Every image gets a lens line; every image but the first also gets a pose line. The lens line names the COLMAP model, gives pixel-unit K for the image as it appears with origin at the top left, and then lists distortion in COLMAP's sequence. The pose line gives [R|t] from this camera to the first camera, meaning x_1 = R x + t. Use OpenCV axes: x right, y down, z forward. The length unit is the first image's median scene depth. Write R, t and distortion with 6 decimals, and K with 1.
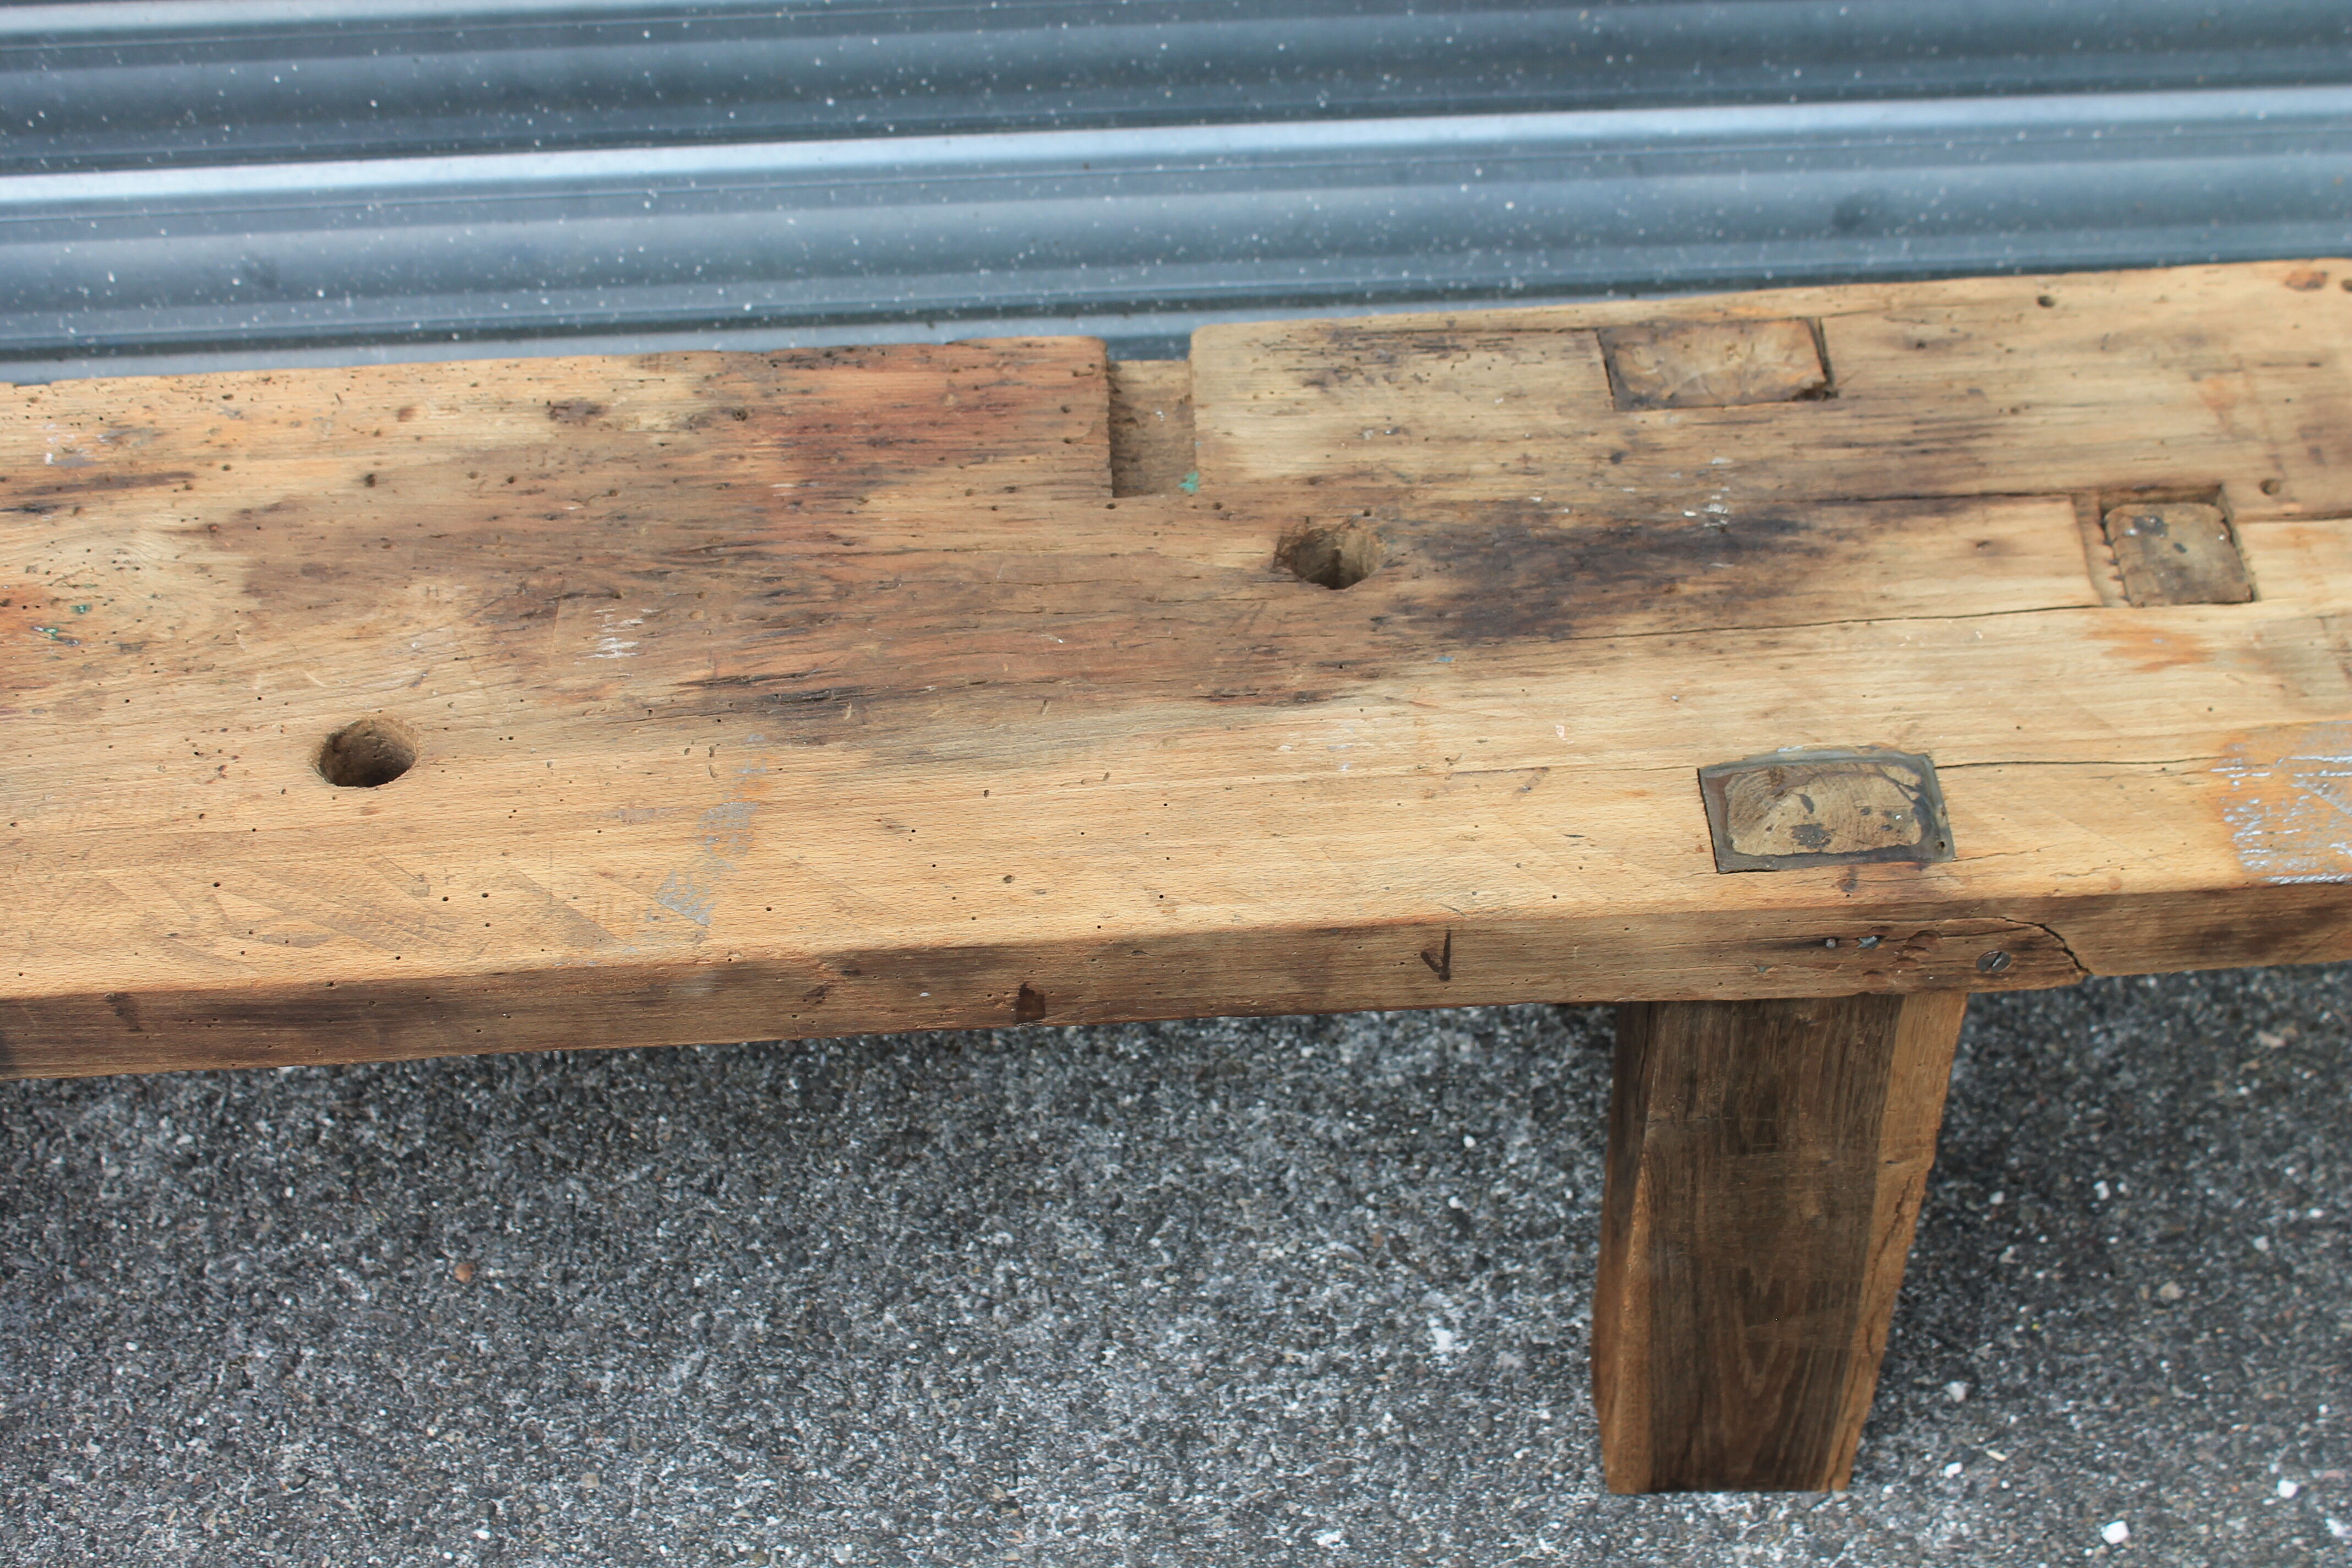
lens RADIAL K [[3288.7, 0, 1215.5], [0, 3288.7, 737.7], [0, 0, 1]] dist [-0.025225, 0.000000]
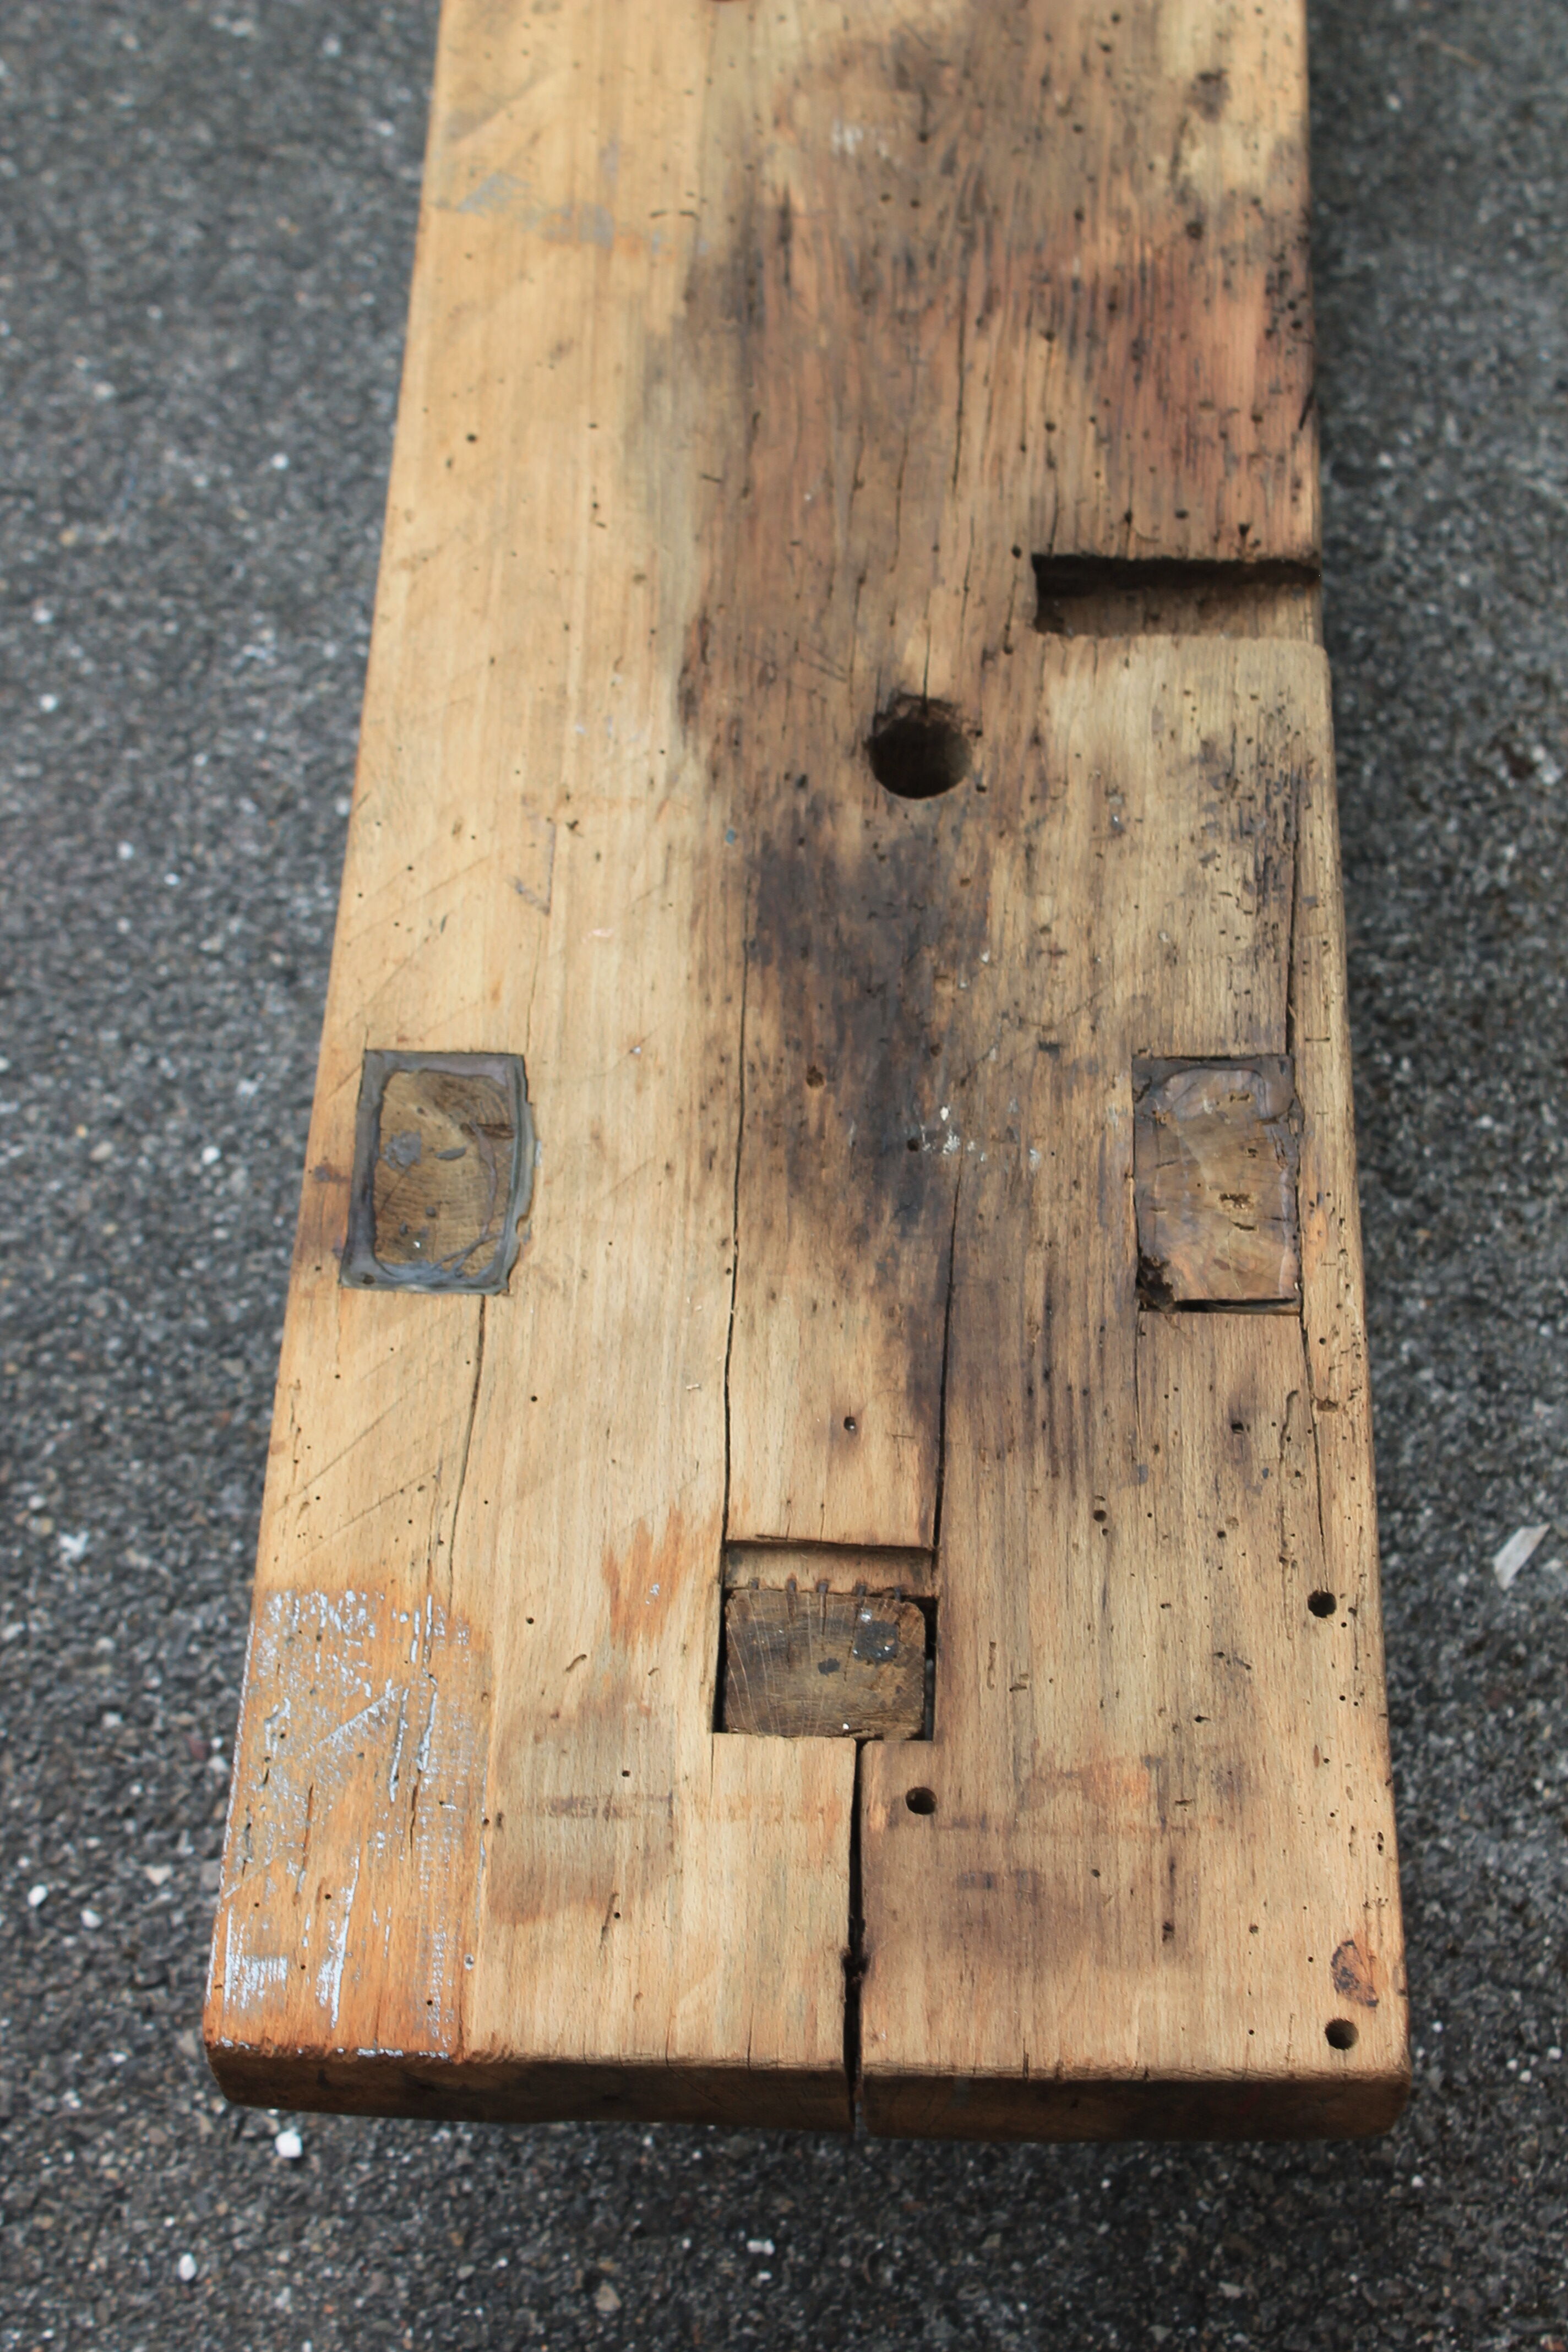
lens RADIAL K [[4022.5, 0, 790.6], [0, 4022.5, 1157.0], [0, 0, 1]] dist [0.014959, 0.000000]
pose [[-0.078426, 0.863060, -0.498975, 0.560757], [-0.754013, 0.276074, 0.596027, -0.538633], [0.652161, 0.422978, 0.629107, 0.328283]]
